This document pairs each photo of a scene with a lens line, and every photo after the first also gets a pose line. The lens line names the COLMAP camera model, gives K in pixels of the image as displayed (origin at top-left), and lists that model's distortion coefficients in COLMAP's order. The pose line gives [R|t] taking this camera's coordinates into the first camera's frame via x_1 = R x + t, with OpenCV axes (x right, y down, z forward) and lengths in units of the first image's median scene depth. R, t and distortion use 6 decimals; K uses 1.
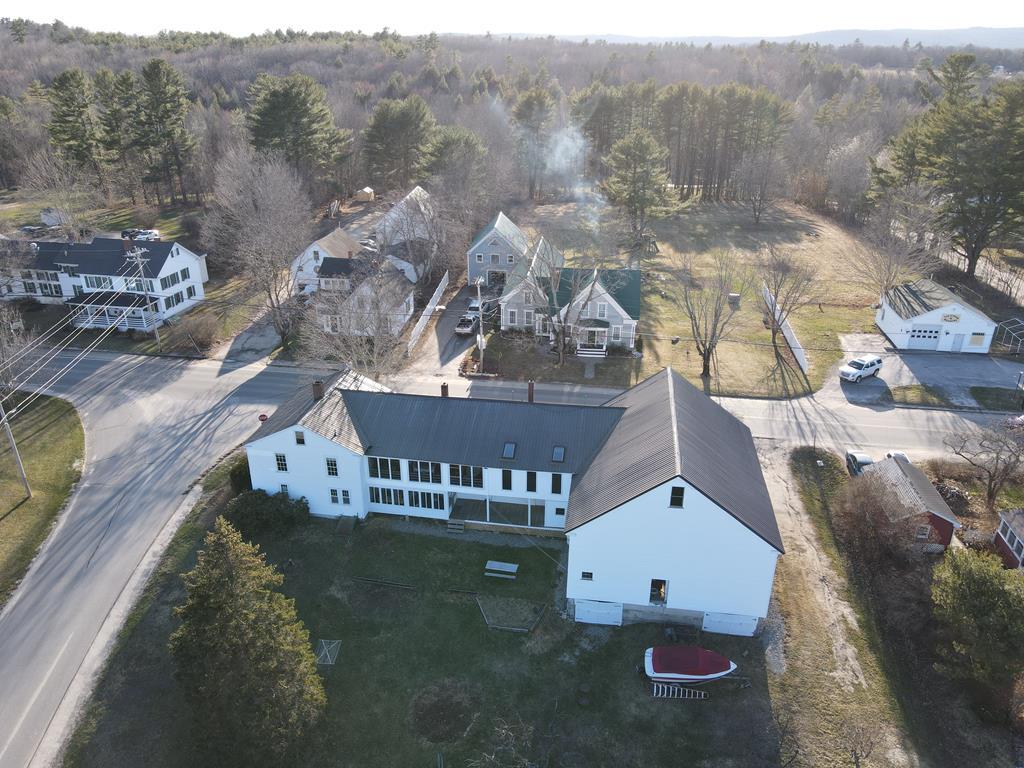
lens RADIAL K [[746.7, 0, 501.8], [0, 746.7, 377.4], [0, 0, 1]] dist [0.008136, 0.004090]
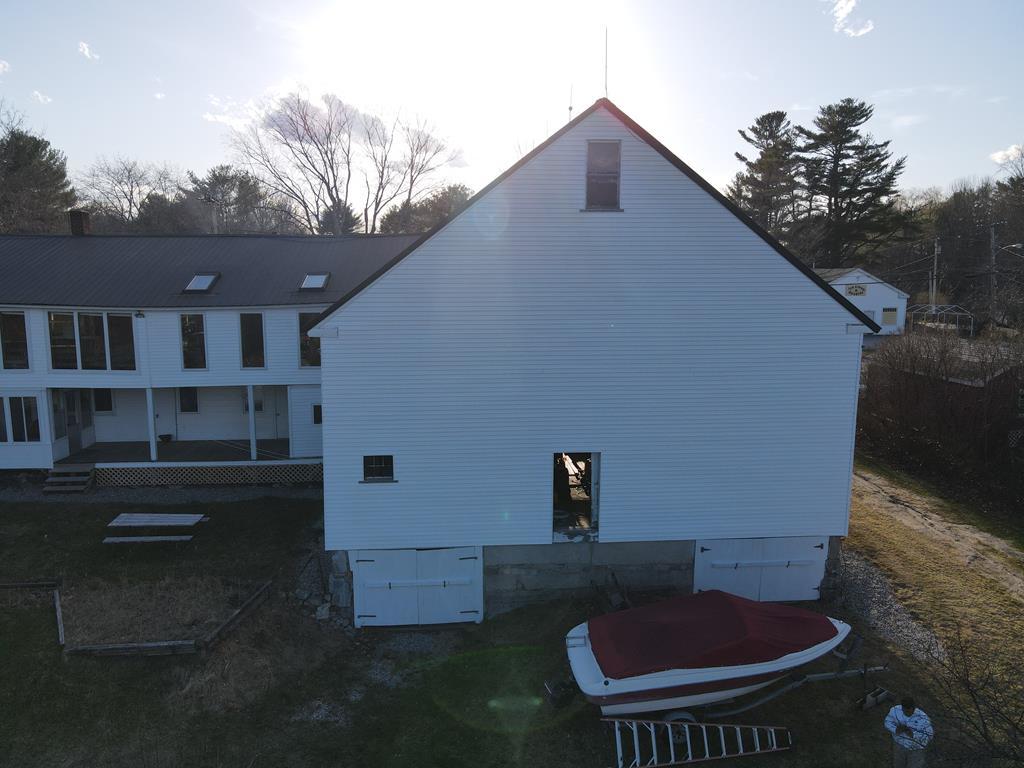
lens RADIAL K [[746.7, 0, 504.4], [0, 746.7, 382.7], [0, 0, 1]] dist [0.008136, 0.004090]
pose [[0.972474, -0.029975, 0.231075, 0.079853], [0.089574, 0.963580, -0.251972, 0.280795], [-0.215106, 0.265734, 0.939742, 0.560367]]
